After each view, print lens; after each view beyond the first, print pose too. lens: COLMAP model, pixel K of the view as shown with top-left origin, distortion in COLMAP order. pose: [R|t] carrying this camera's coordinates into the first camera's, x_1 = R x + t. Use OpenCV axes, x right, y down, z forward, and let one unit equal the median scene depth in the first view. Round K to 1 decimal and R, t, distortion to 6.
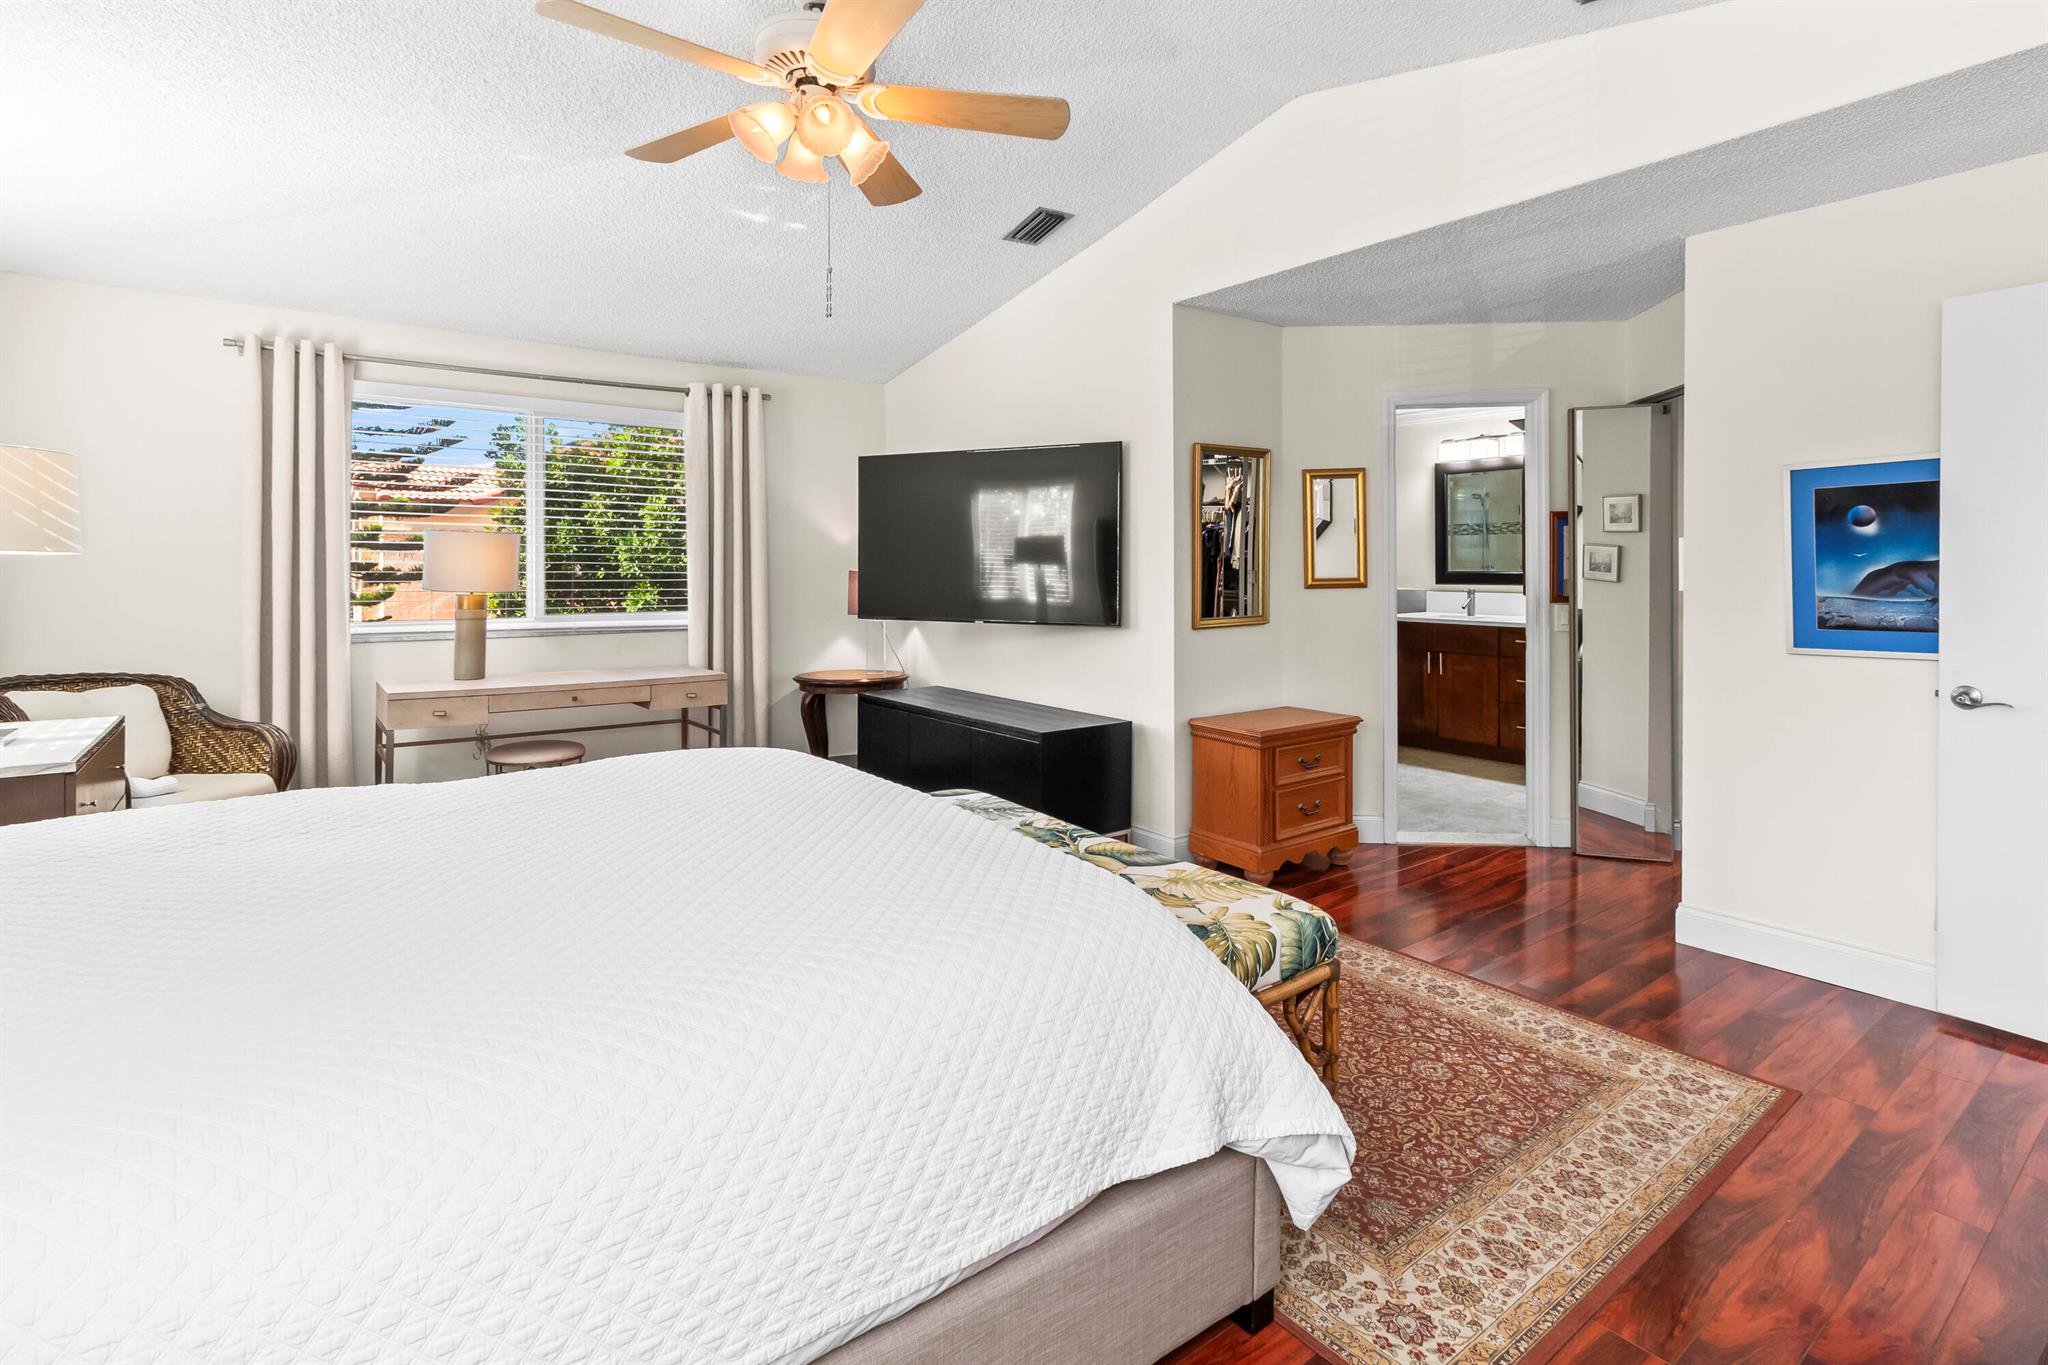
lens RADIAL K [[997.1, 0, 1023.5], [0, 997.1, 577.3], [0, 0, 1]] dist [0.001099, 0.000190]
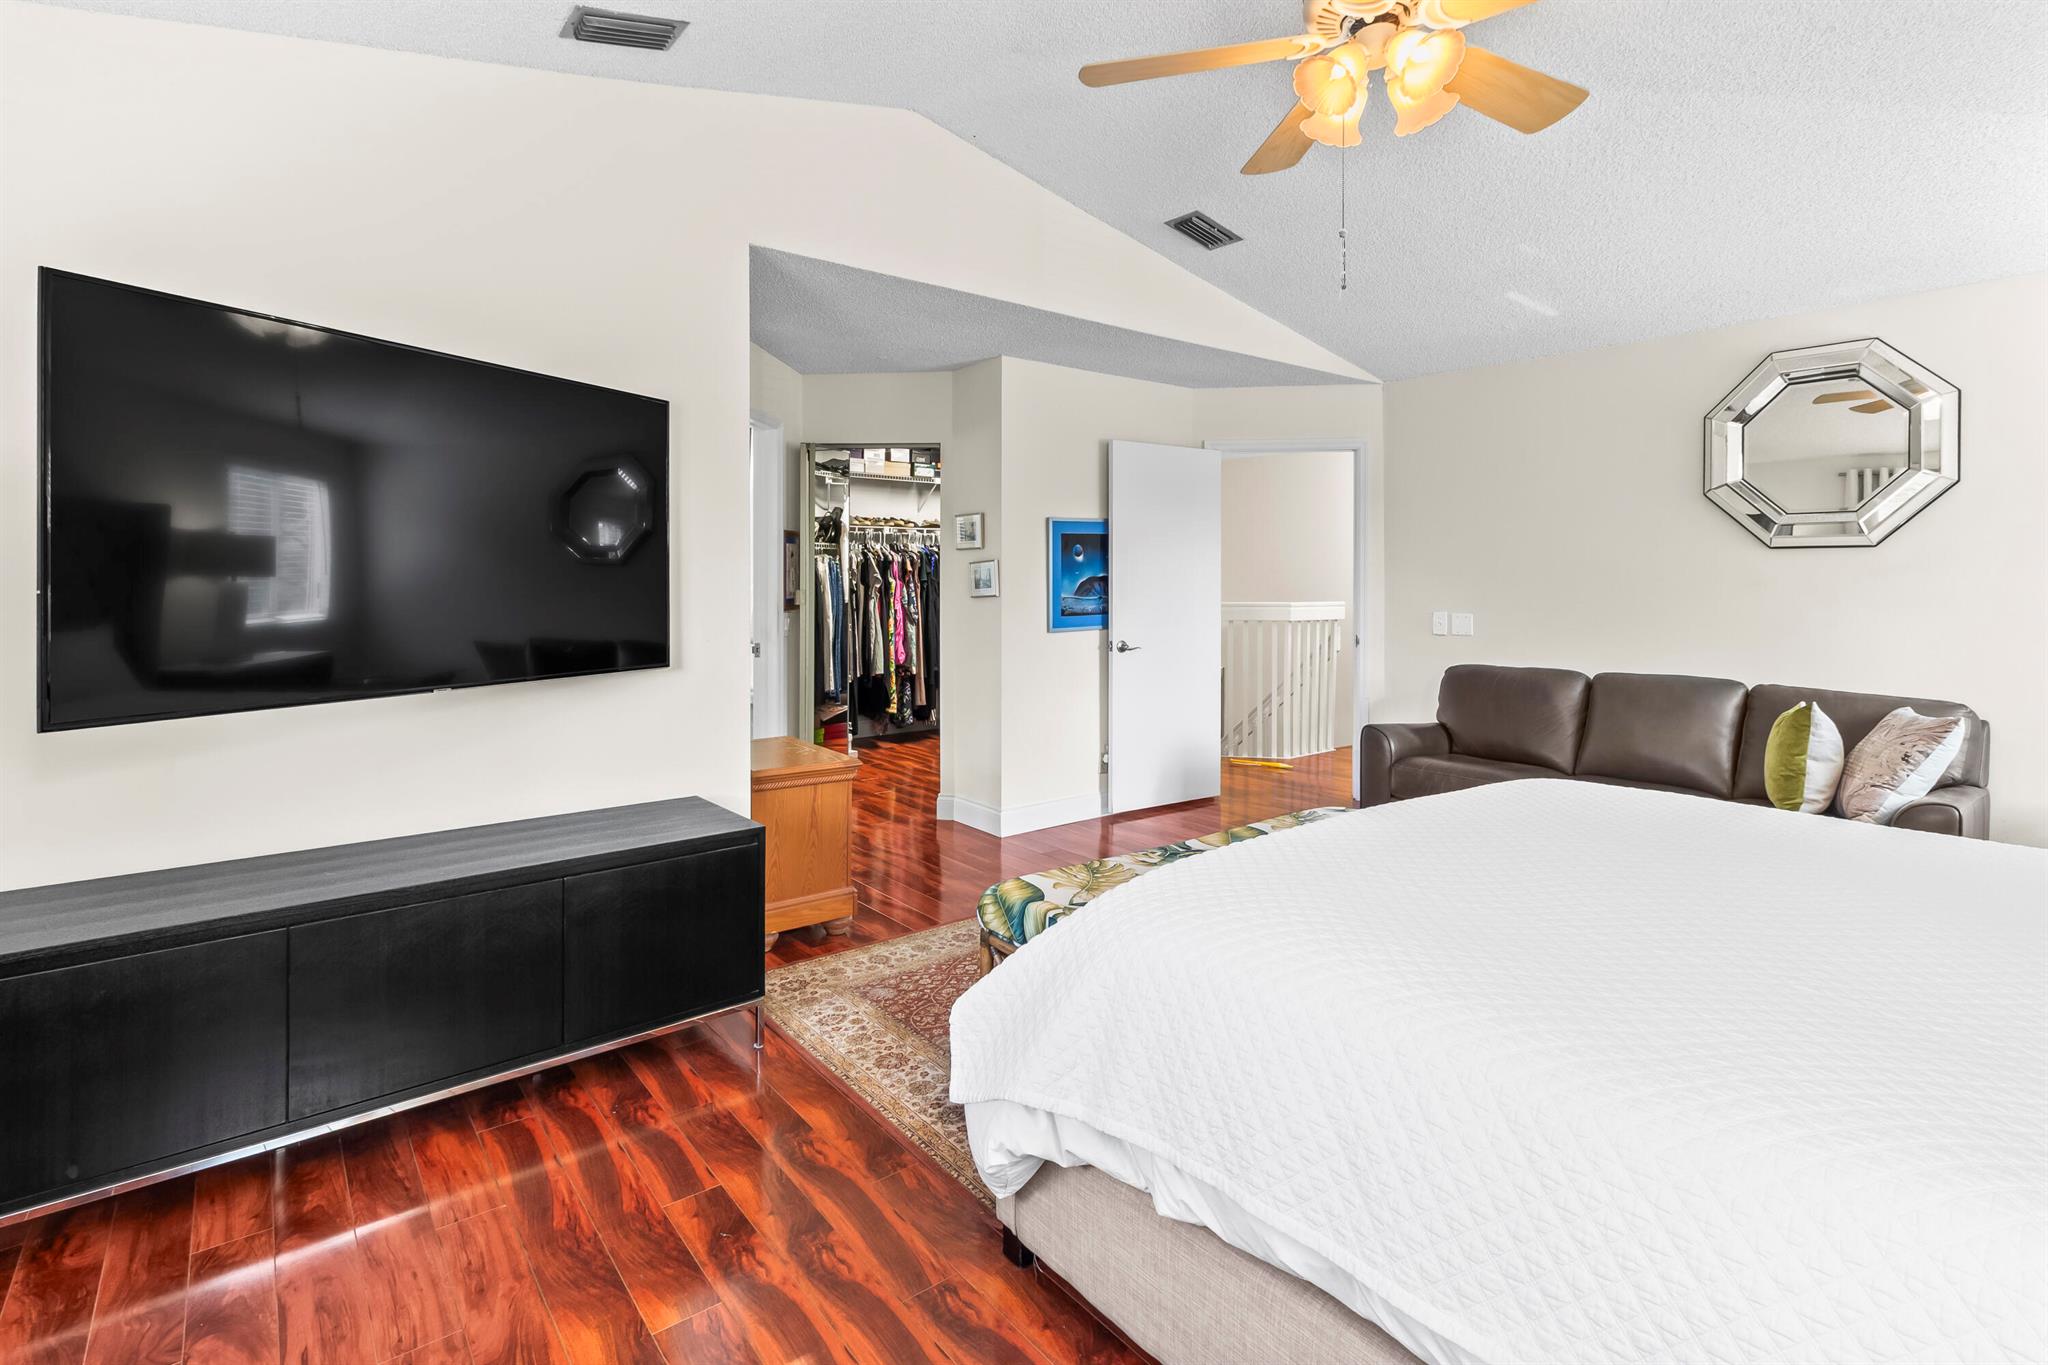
lens RADIAL K [[997.1, 0, 1023.5], [0, 997.1, 577.3], [0, 0, 1]] dist [0.001099, 0.000190]
pose [[-0.033875, -0.002918, 0.999422, -0.917766], [0.005453, 0.999980, 0.003104, -0.020560], [-0.999411, 0.005555, -0.033859, 1.164216]]
